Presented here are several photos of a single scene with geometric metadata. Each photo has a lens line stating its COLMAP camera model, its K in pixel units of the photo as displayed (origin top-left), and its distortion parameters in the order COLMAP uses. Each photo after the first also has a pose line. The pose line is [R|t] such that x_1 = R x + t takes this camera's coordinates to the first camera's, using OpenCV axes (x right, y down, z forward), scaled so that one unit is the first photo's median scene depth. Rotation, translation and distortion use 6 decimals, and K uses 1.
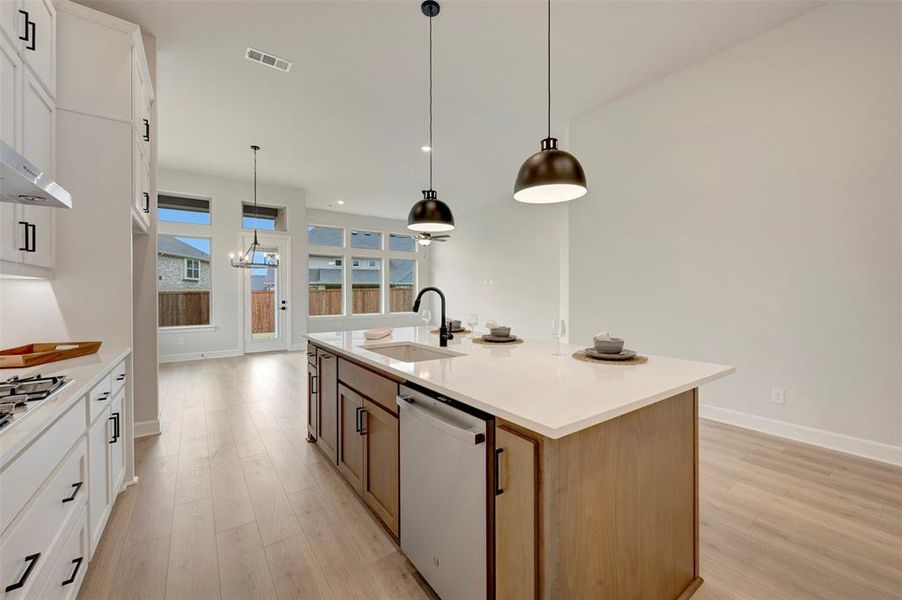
lens RADIAL K [[360.0, 0, 457.7], [0, 360.0, 295.2], [0, 0, 1]] dist [-0.002849, -0.000547]
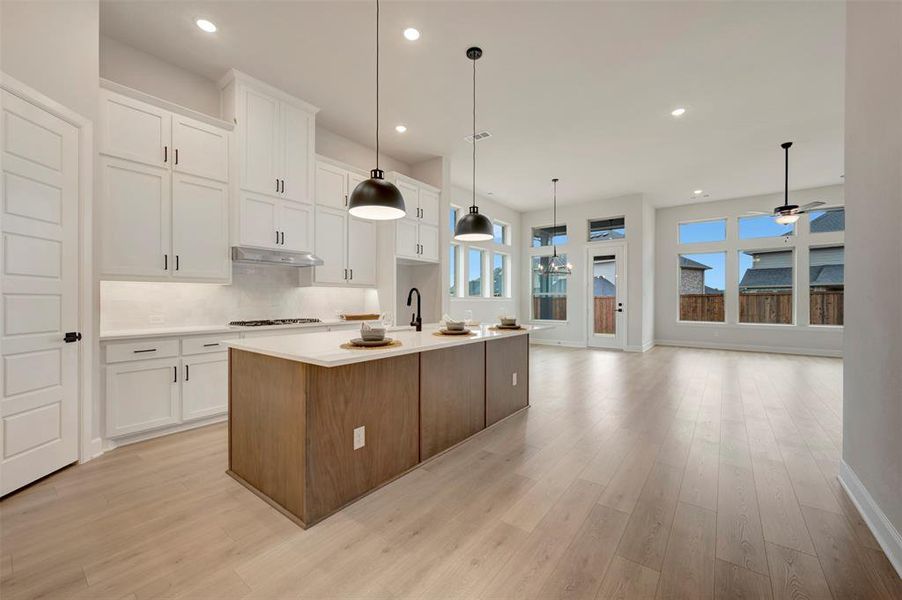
lens RADIAL K [[356.1, 0, 455.1], [0, 356.1, 300.5], [0, 0, 1]] dist [0.002148, -0.000531]
pose [[0.286773, 0.007269, -0.957971, 0.319892], [-0.007769, 0.999956, 0.005262, 0.004540], [0.957967, 0.005933, 0.286817, 0.183341]]
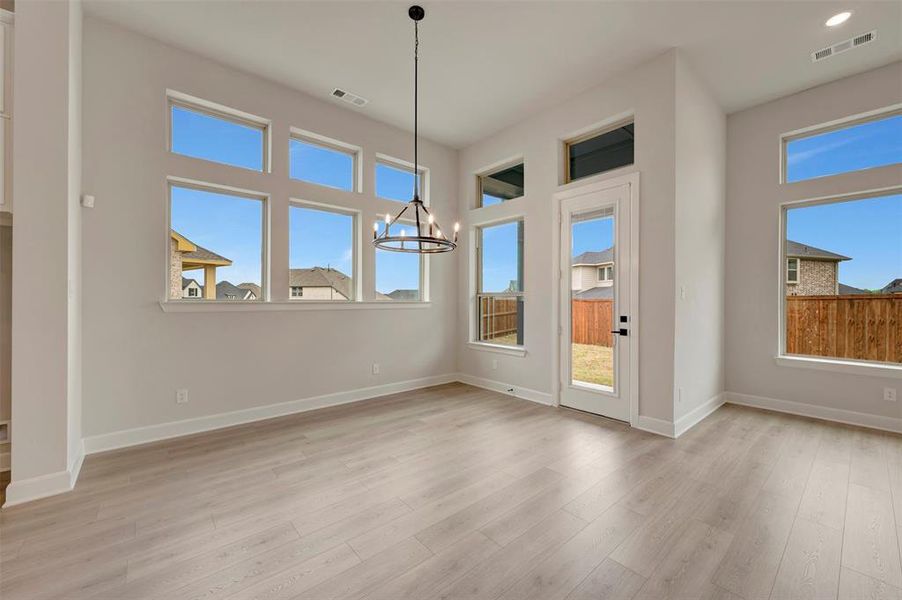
lens RADIAL K [[356.1, 0, 455.1], [0, 356.1, 300.5], [0, 0, 1]] dist [0.002148, -0.000531]
pose [[0.084216, 0.005578, -0.996432, -0.032555], [-0.009814, 0.999940, 0.004768, -0.003974], [0.996399, 0.009377, 0.084265, 0.606171]]
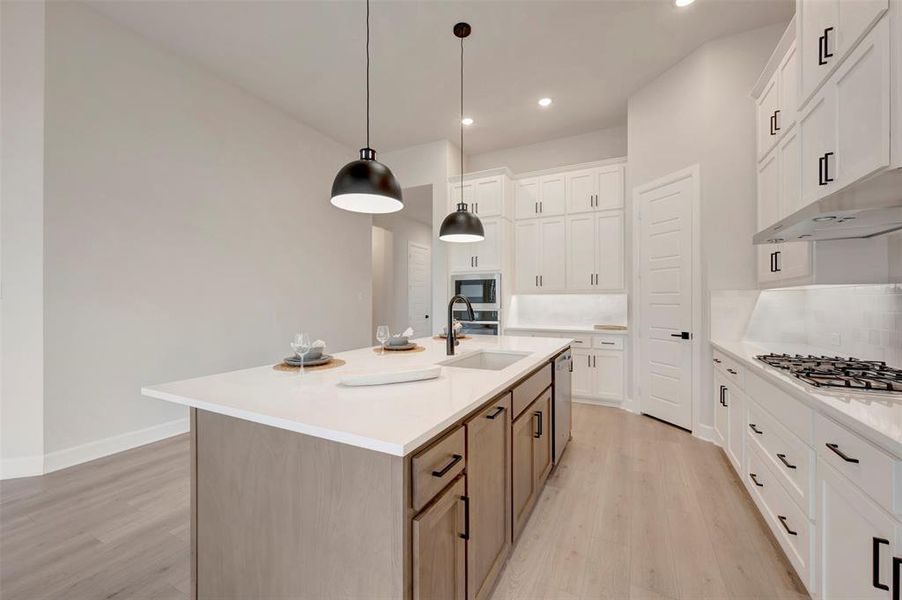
lens RADIAL K [[354.8, 0, 455.2], [0, 354.8, 300.0], [0, 0, 1]] dist [-0.000429, 0.000356]
pose [[-0.449738, 0.006647, 0.893136, -0.229314], [0.011476, 0.999933, -0.001664, -0.002355], [-0.893087, 0.009502, -0.449784, 0.354637]]
